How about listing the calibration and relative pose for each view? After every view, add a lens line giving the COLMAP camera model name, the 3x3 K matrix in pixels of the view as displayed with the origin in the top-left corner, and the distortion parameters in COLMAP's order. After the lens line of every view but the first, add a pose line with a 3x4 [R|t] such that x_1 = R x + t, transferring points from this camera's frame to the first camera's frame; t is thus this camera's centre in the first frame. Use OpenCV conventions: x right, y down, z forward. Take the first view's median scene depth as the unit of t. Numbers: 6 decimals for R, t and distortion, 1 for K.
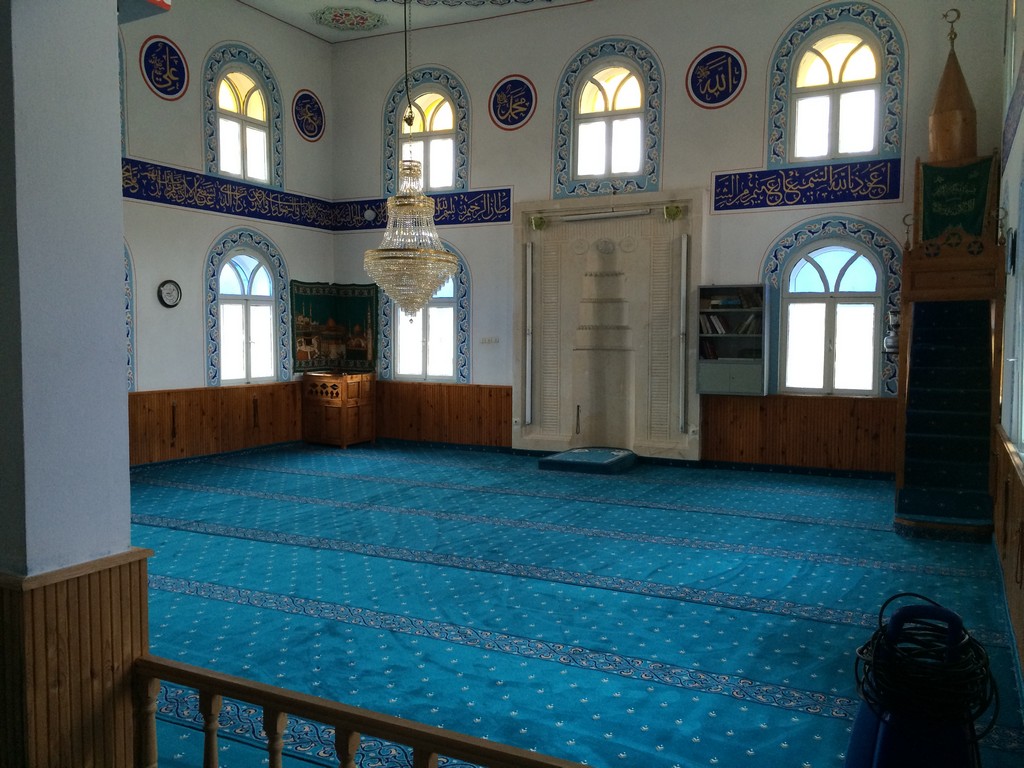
lens RADIAL K [[827.8, 0, 530.6], [0, 827.8, 385.8], [0, 0, 1]] dist [0.059725, -0.096362]
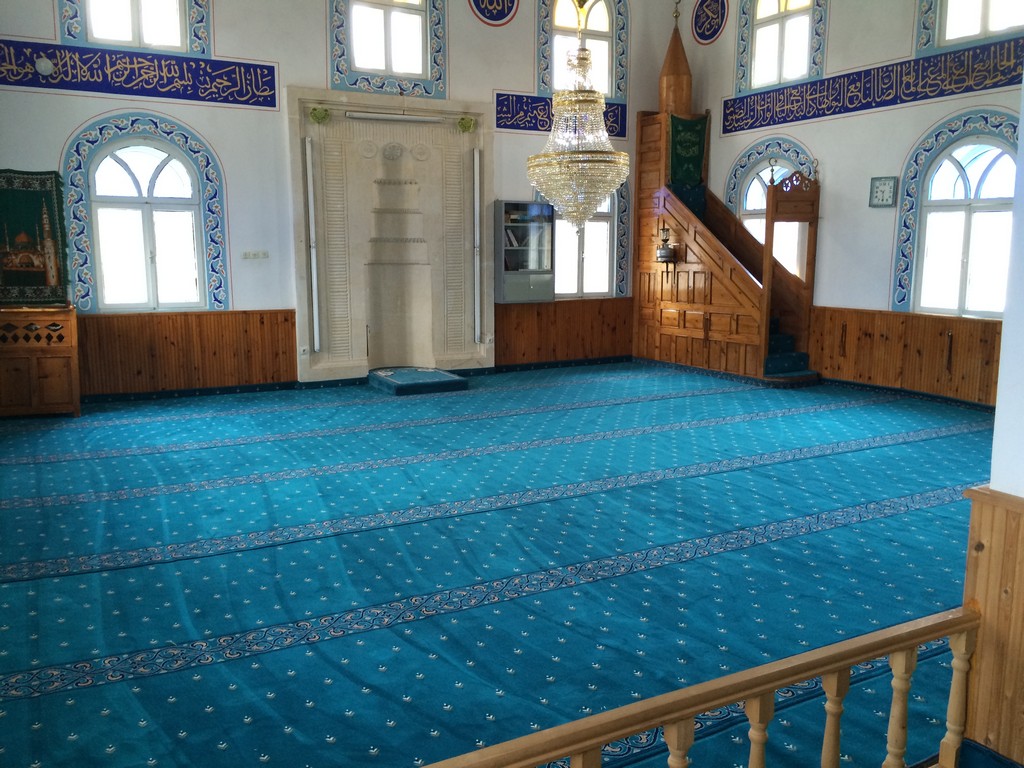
lens RADIAL K [[871.1, 0, 512.0], [0, 871.1, 384.0], [0, 0, 1]] dist [0.075943, -0.101459]
pose [[0.578850, -0.130200, 0.804973, -0.639049], [0.051255, 0.991028, 0.123436, -0.023546], [-0.813822, -0.030192, 0.580330, 0.304251]]
